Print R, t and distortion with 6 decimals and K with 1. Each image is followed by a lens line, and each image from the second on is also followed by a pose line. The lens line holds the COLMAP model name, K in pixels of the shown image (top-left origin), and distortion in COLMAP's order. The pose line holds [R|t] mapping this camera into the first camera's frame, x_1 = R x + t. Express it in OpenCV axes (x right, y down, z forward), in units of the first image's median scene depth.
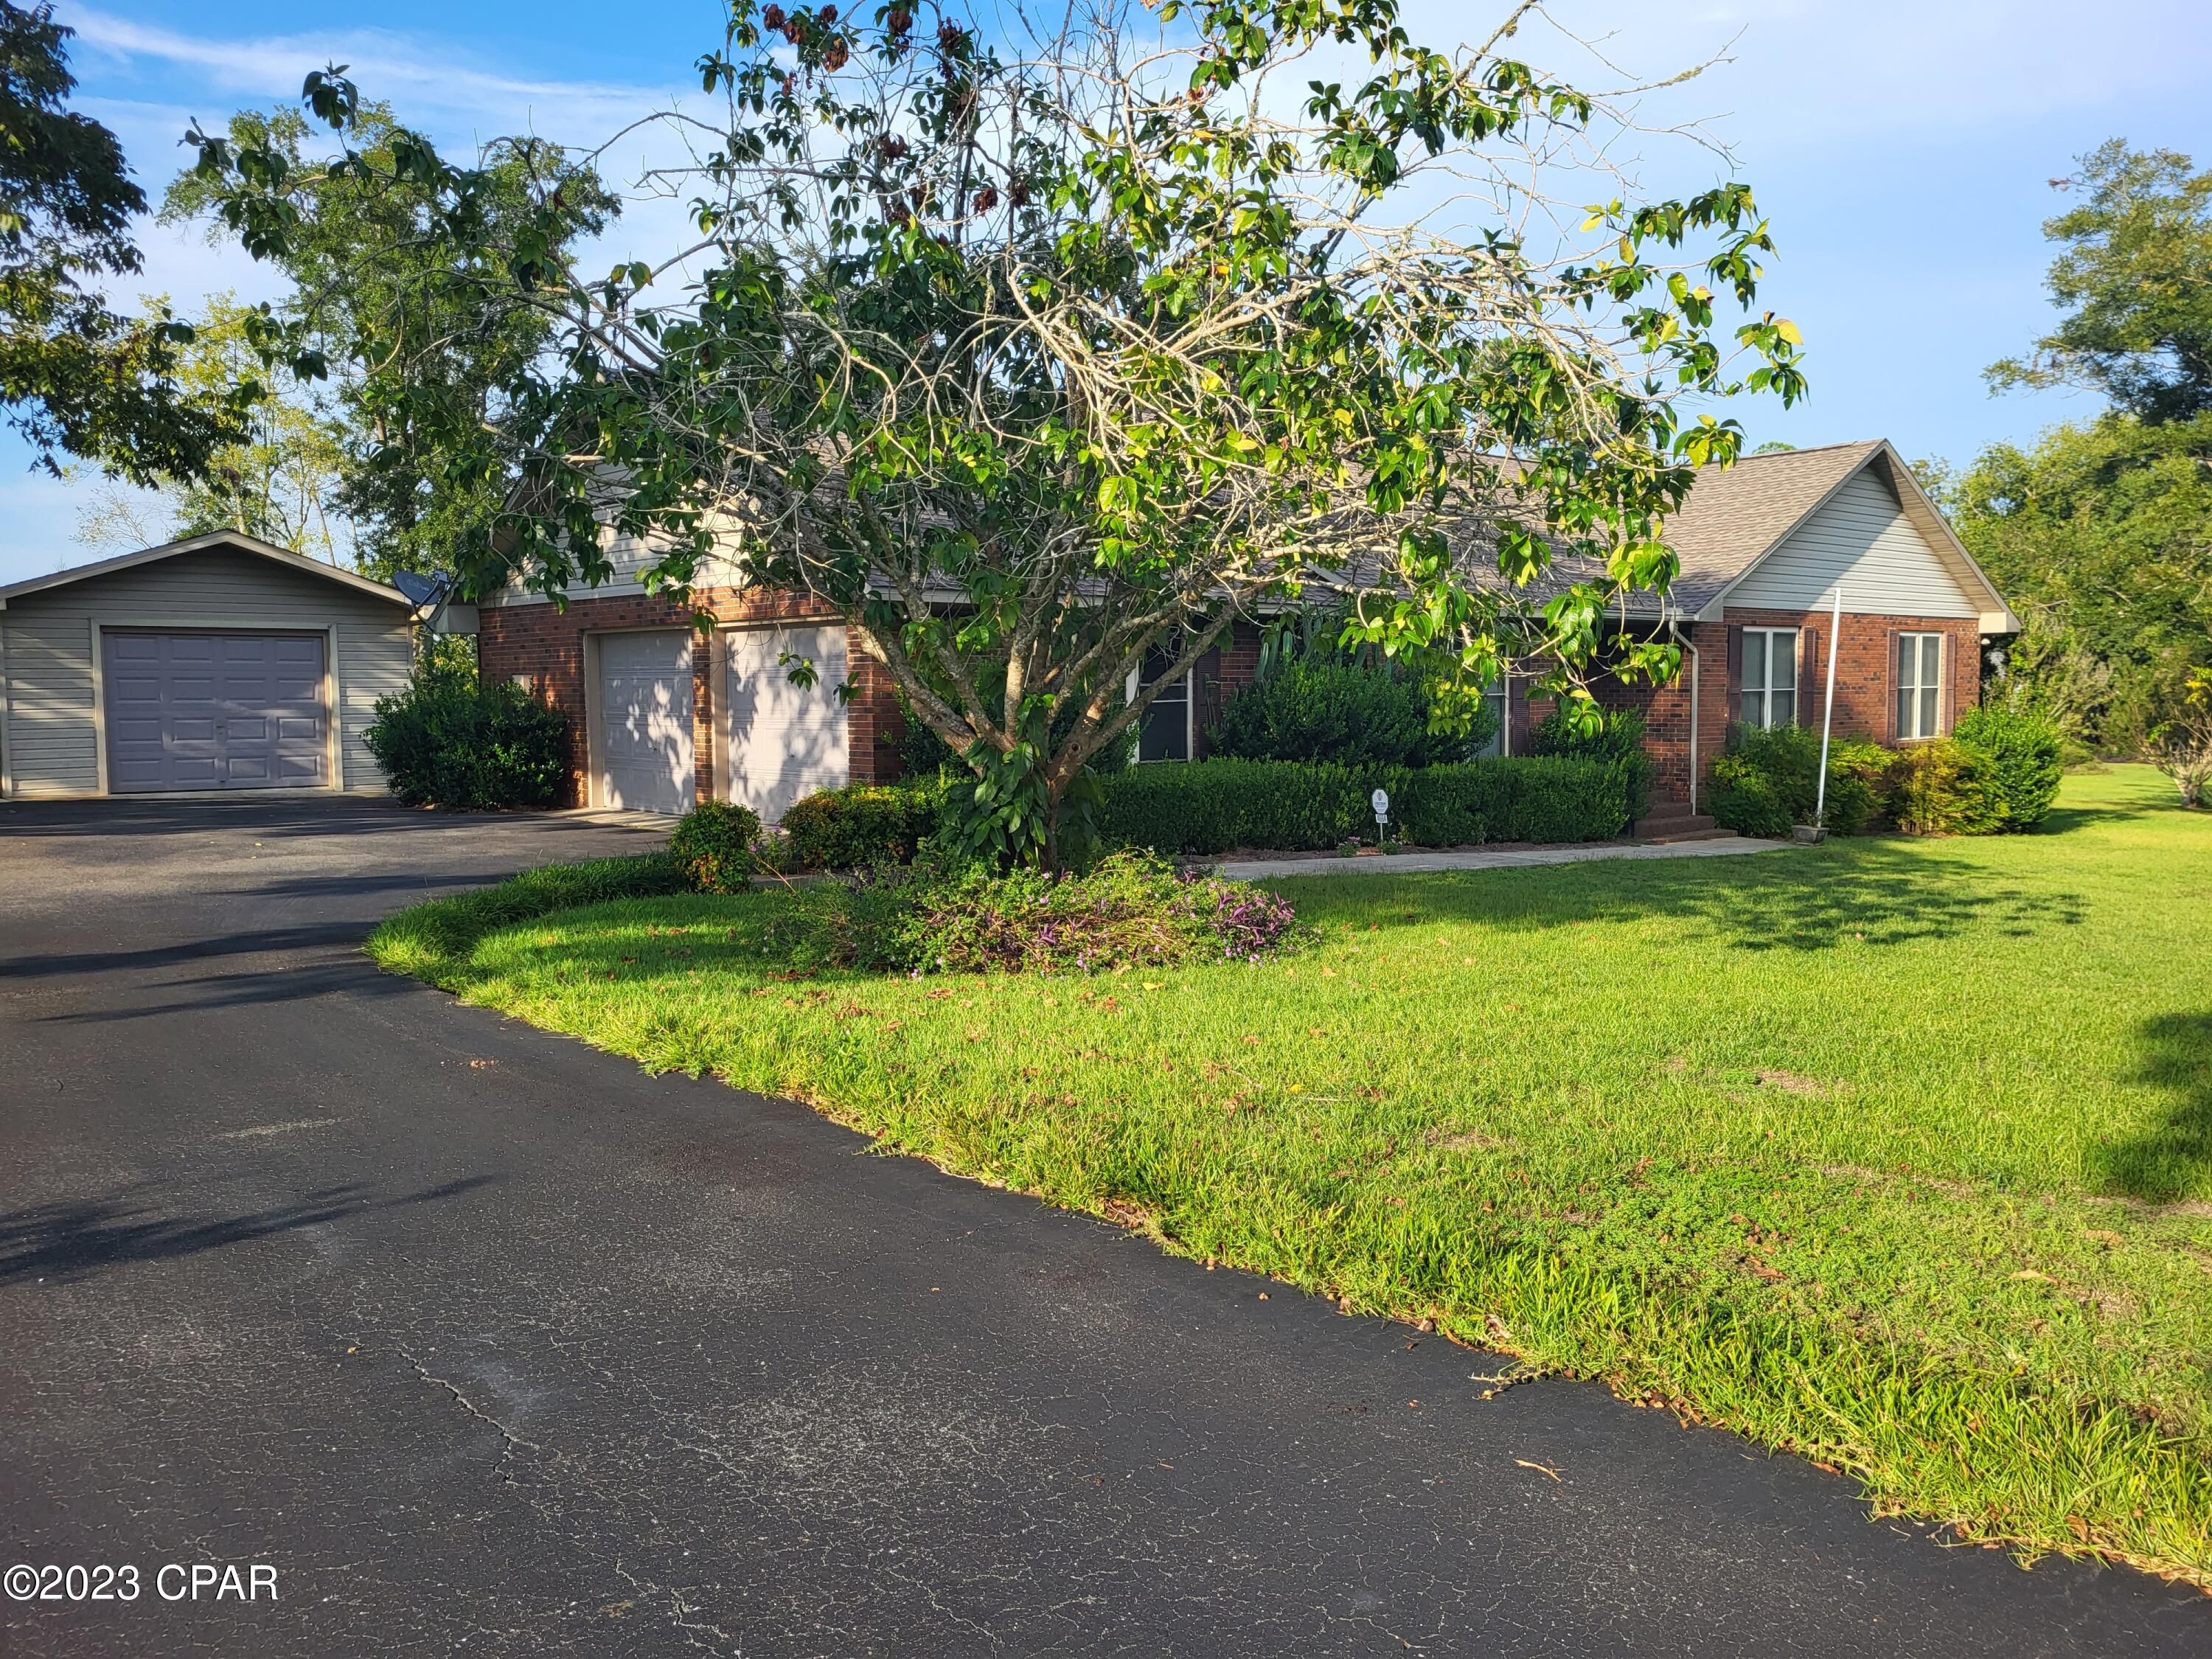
lens RADIAL K [[1661.0, 0, 1098.6], [0, 1661.0, 806.5], [0, 0, 1]] dist [0.042078, -0.006971]
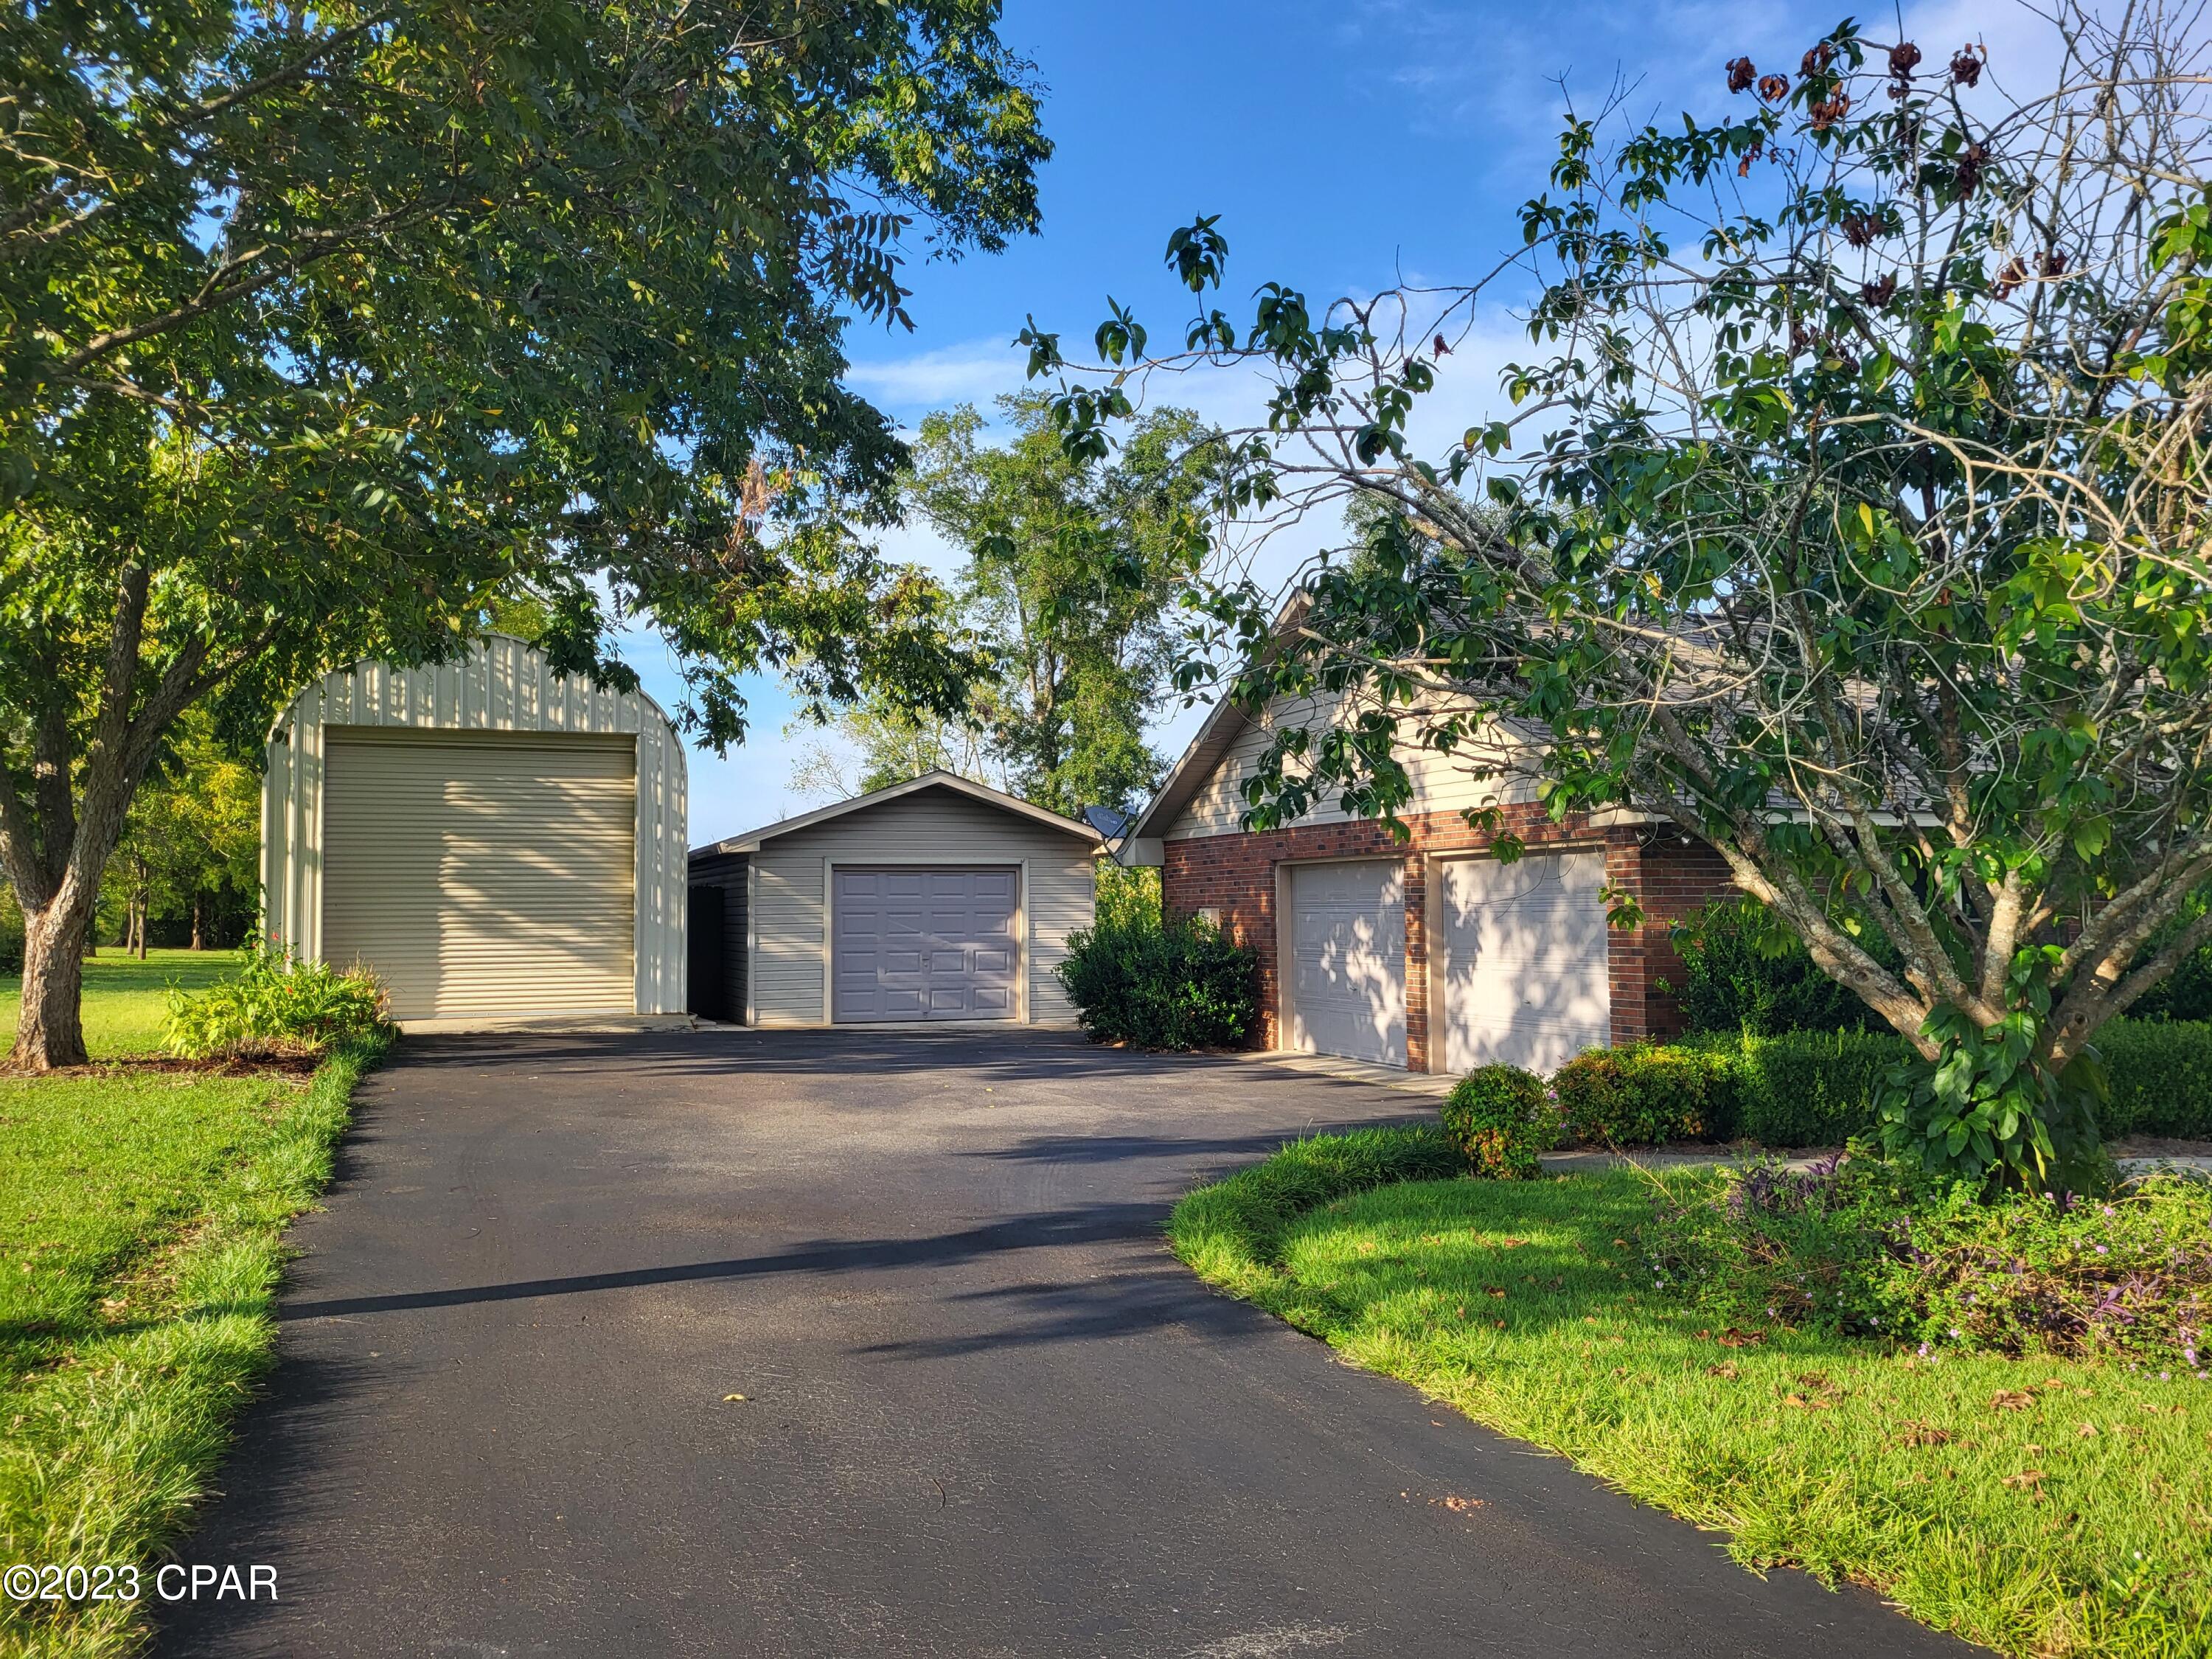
lens RADIAL K [[1661.0, 0, 1098.6], [0, 1661.0, 806.5], [0, 0, 1]] dist [0.042078, -0.006971]
pose [[0.939844, -0.024085, -0.340753, -0.080846], [-0.022152, 0.991115, -0.131151, -0.010826], [0.340885, 0.130810, 0.930960, 0.083931]]
